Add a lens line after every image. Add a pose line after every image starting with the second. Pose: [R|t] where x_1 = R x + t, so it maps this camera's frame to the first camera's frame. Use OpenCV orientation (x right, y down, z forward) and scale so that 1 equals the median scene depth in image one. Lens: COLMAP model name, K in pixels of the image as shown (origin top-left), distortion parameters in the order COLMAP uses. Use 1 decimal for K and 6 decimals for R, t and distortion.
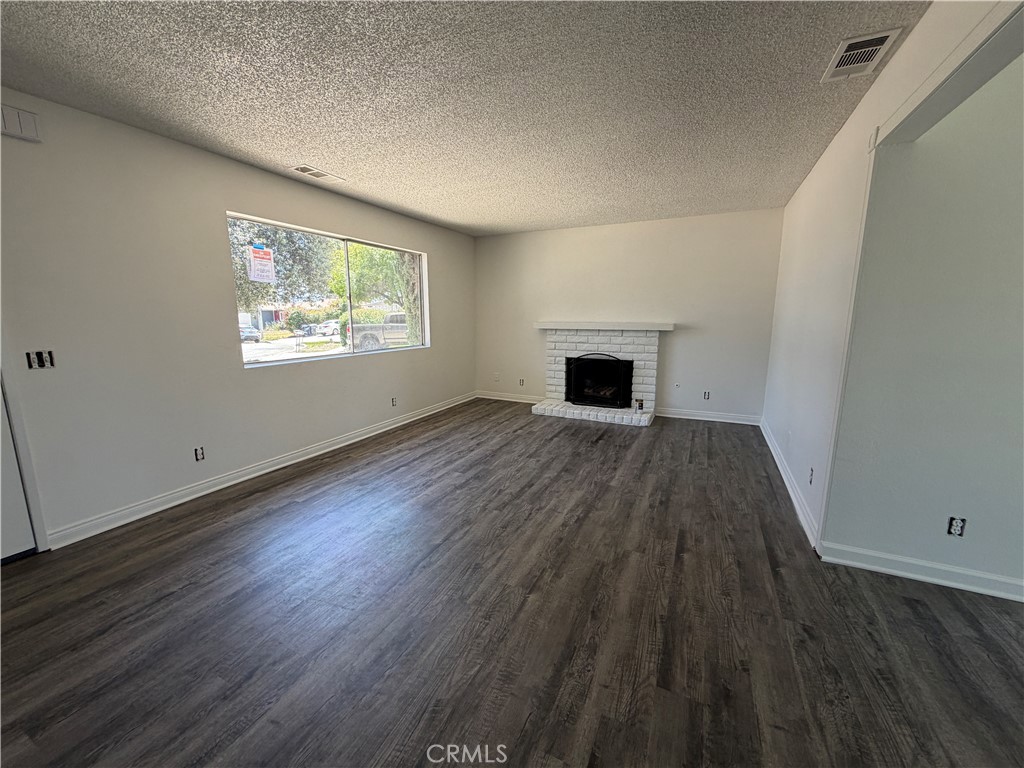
lens RADIAL K [[409.2, 0, 509.2], [0, 409.2, 384.5], [0, 0, 1]] dist [-0.000541, -0.000245]
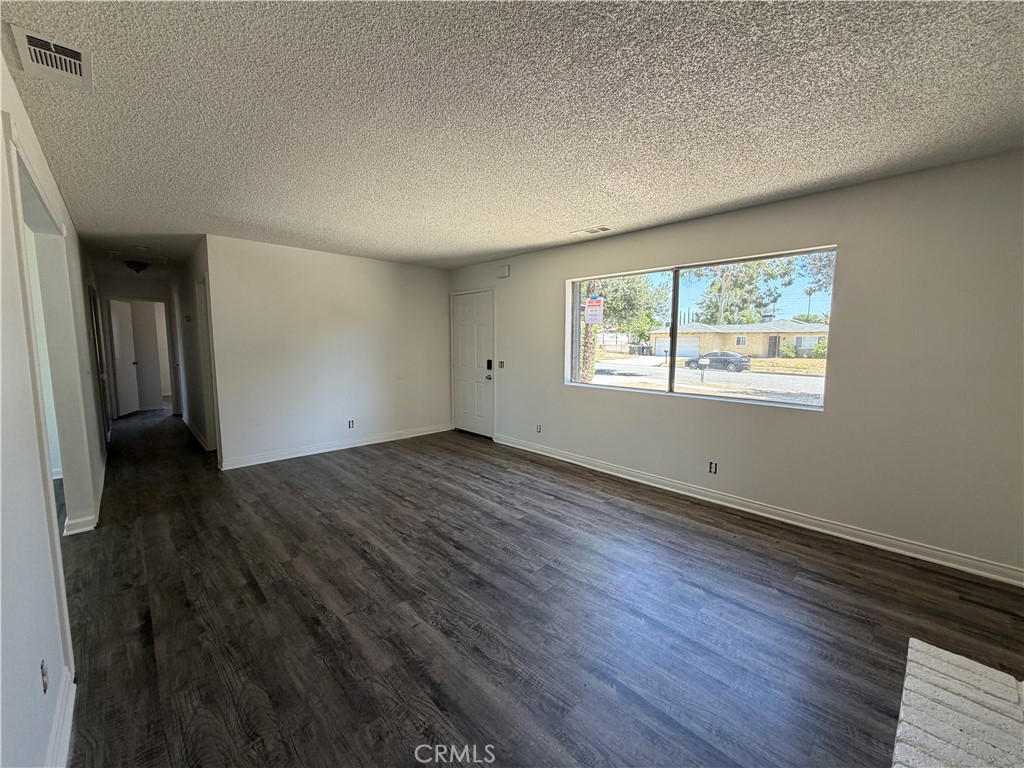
lens RADIAL K [[409.2, 0, 509.2], [0, 409.2, 384.5], [0, 0, 1]] dist [-0.000541, -0.000245]
pose [[-0.357454, 0.097377, -0.928840, 0.766412], [-0.163762, 0.972605, 0.164987, -0.243013], [0.919461, 0.211084, -0.331716, 1.284740]]
